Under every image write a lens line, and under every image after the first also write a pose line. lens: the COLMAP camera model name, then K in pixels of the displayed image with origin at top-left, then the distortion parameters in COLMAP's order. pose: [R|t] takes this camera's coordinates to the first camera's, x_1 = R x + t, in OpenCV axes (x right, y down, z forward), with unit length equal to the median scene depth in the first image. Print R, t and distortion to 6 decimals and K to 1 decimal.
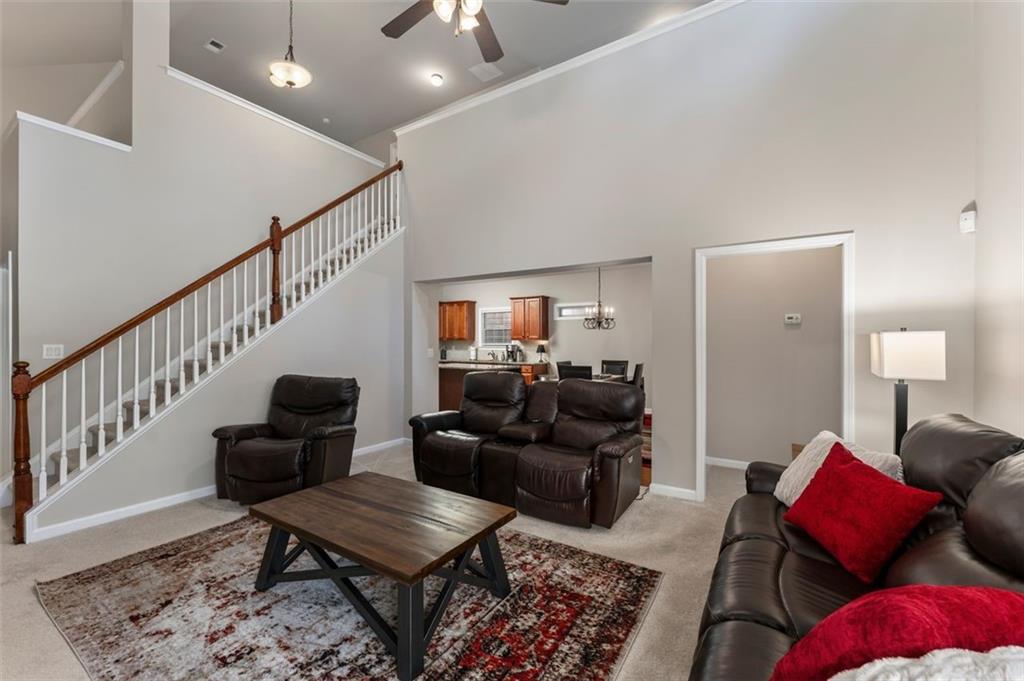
lens RADIAL K [[416.9, 0, 510.1], [0, 416.9, 340.6], [0, 0, 1]] dist [-0.000105, -0.000109]
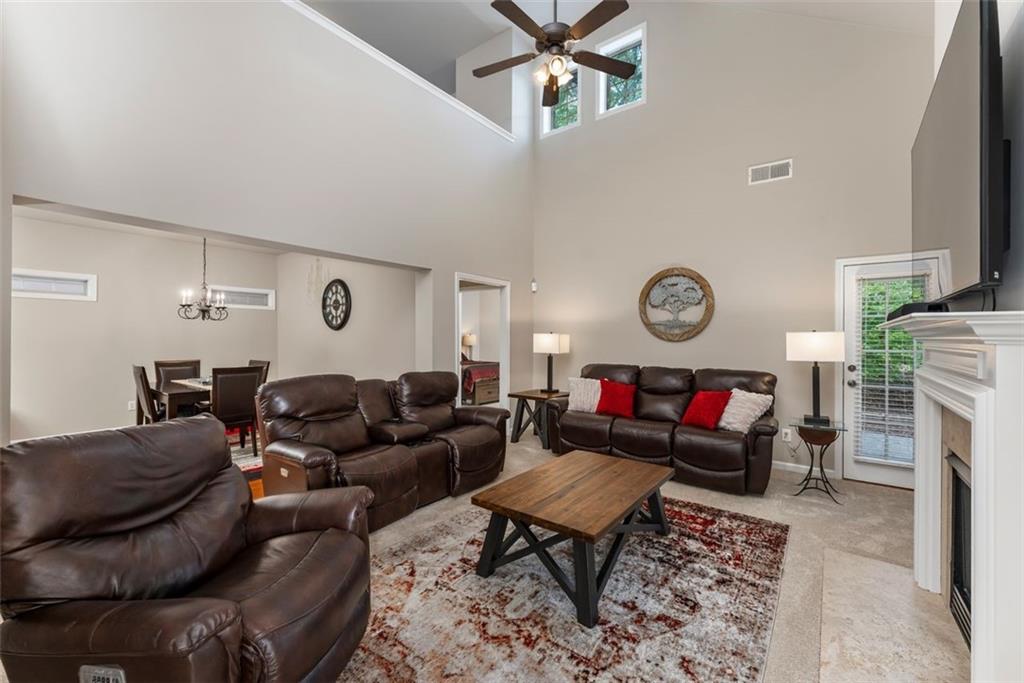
lens RADIAL K [[416.9, 0, 509.0], [0, 416.9, 336.0], [0, 0, 1]] dist [-0.000105, -0.000109]
pose [[0.078573, 0.001965, 0.996906, -1.346622], [-0.007505, 0.999971, -0.001380, -0.003724], [-0.996880, -0.007374, 0.078586, 1.007810]]
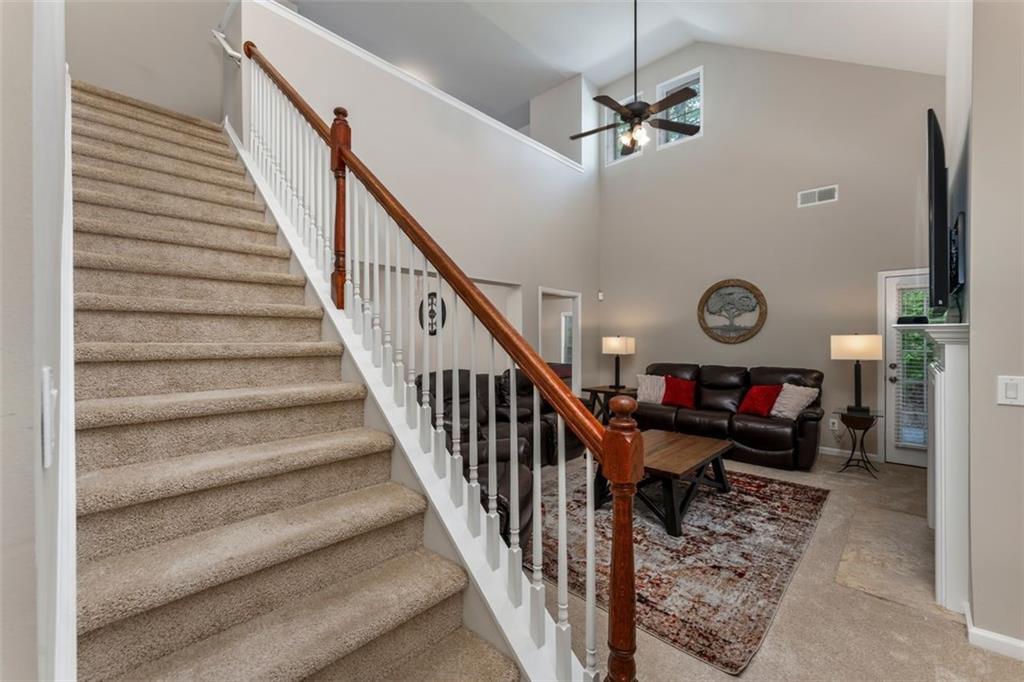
lens RADIAL K [[422.0, 0, 506.0], [0, 422.0, 338.8], [0, 0, 1]] dist [-0.004702, 0.000328]
pose [[0.179360, 0.002059, 0.983781, -1.784180], [-0.004220, 0.999990, -0.001323, -0.003421], [-0.983774, -0.003914, 0.179367, 1.169975]]
